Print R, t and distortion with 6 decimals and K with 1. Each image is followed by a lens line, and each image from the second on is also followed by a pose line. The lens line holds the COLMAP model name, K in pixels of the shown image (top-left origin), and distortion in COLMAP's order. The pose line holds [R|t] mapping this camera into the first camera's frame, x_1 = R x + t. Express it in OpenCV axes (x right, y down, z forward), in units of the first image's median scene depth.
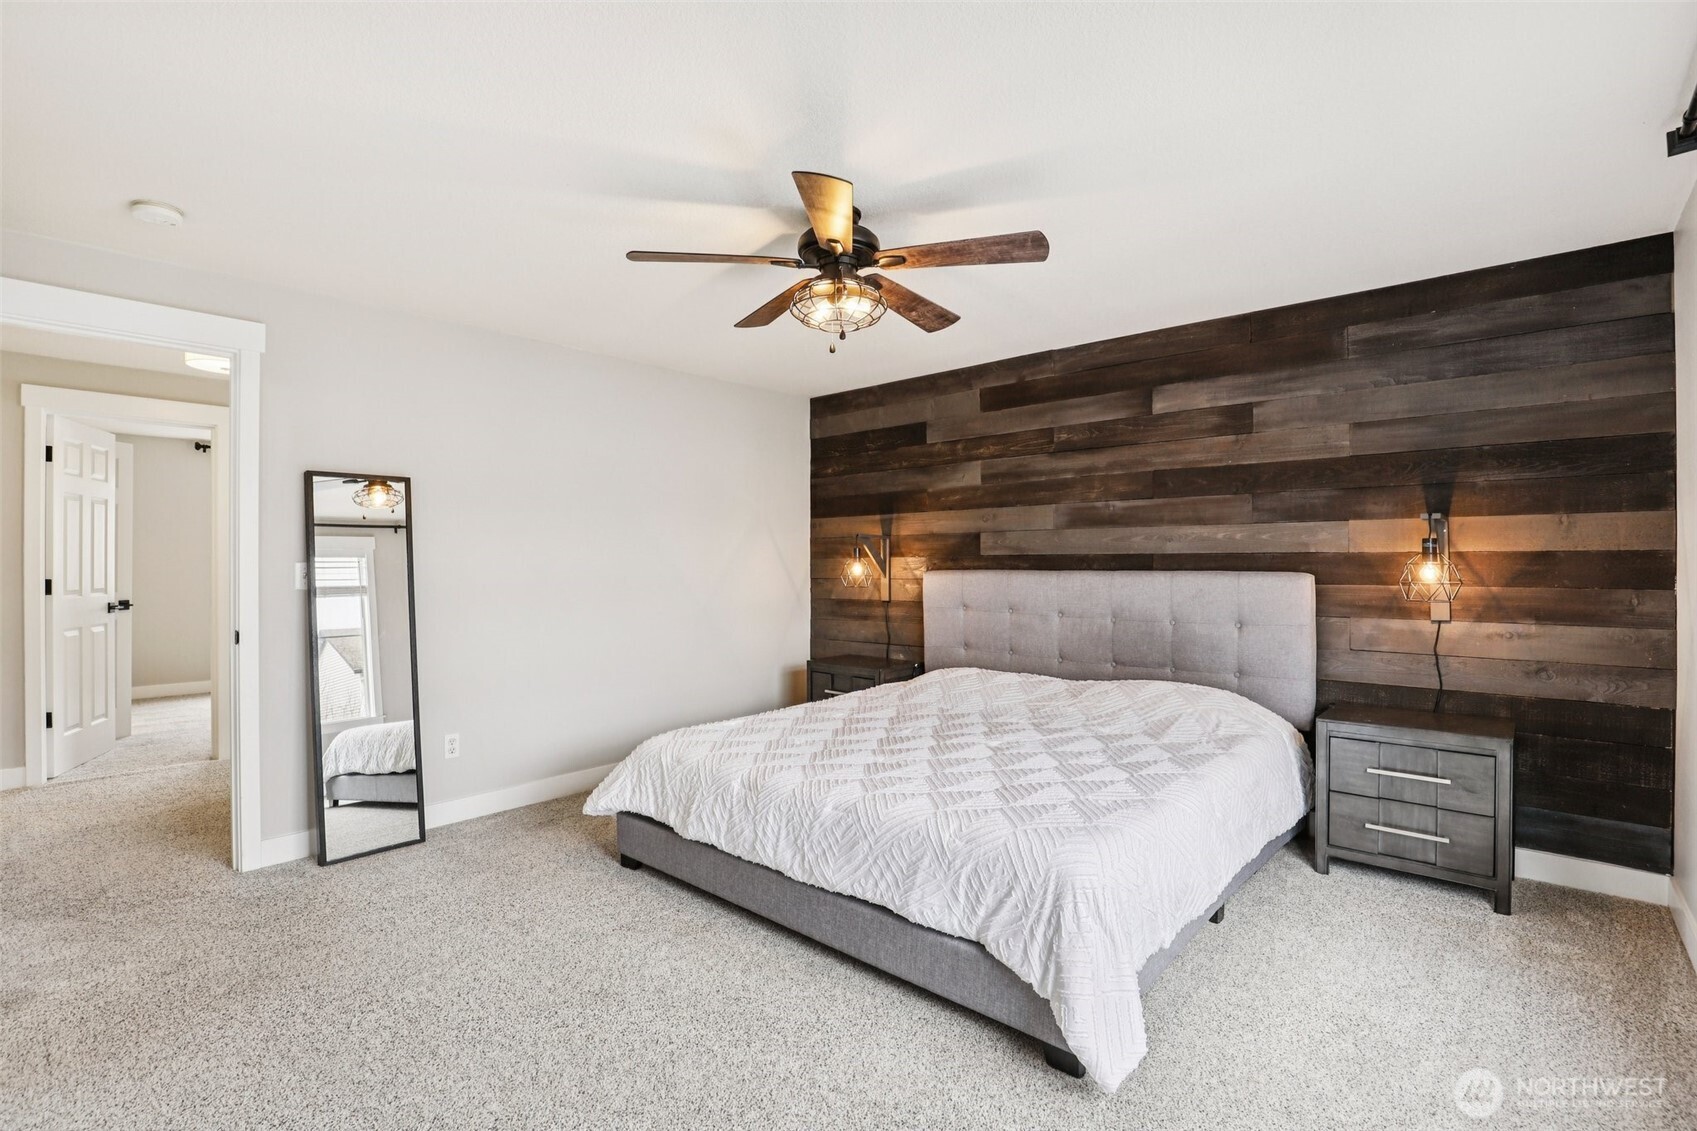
lens RADIAL K [[781.6, 0, 836.2], [0, 781.6, 556.5], [0, 0, 1]] dist [-0.033965, 0.005329]
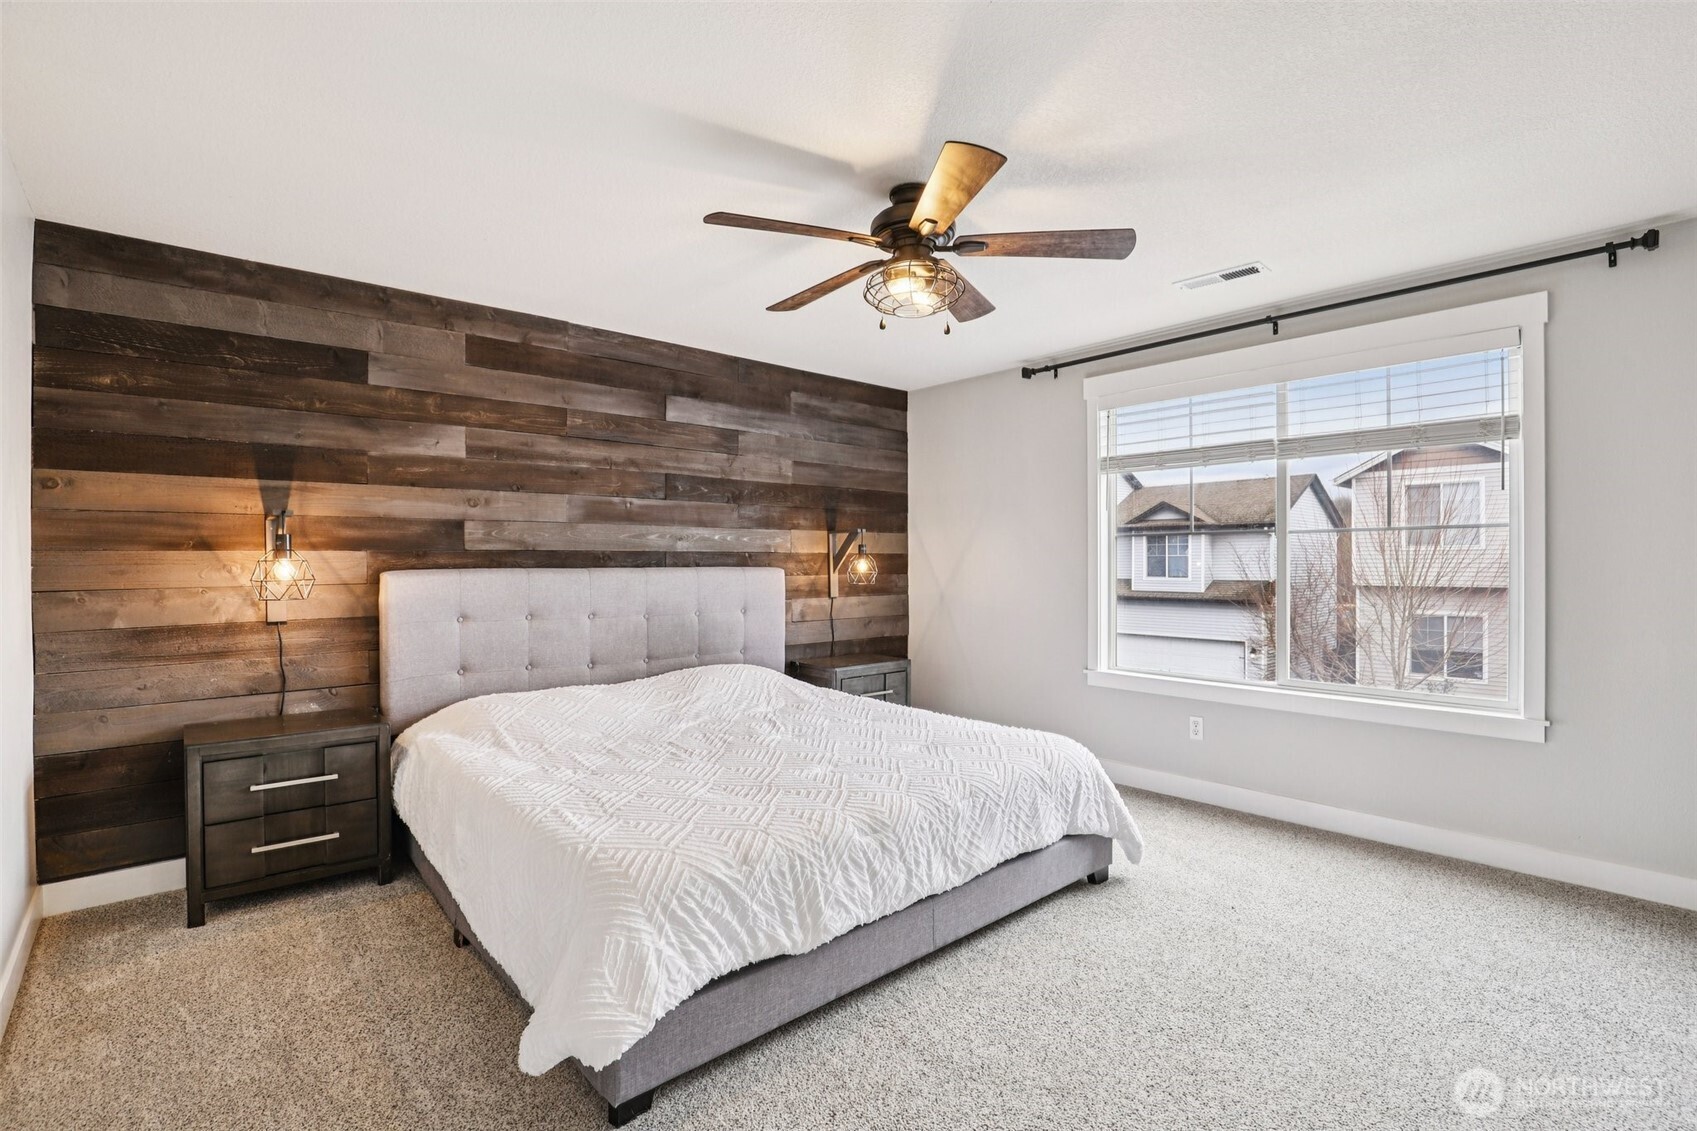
lens RADIAL K [[781.6, 0, 841.3], [0, 781.6, 562.7], [0, 0, 1]] dist [-0.033965, 0.005329]
pose [[0.112011, 0.003836, 0.993700, -0.605814], [-0.002648, 0.999990, -0.003562, 0.014614], [-0.993703, -0.002232, 0.112020, 0.619439]]
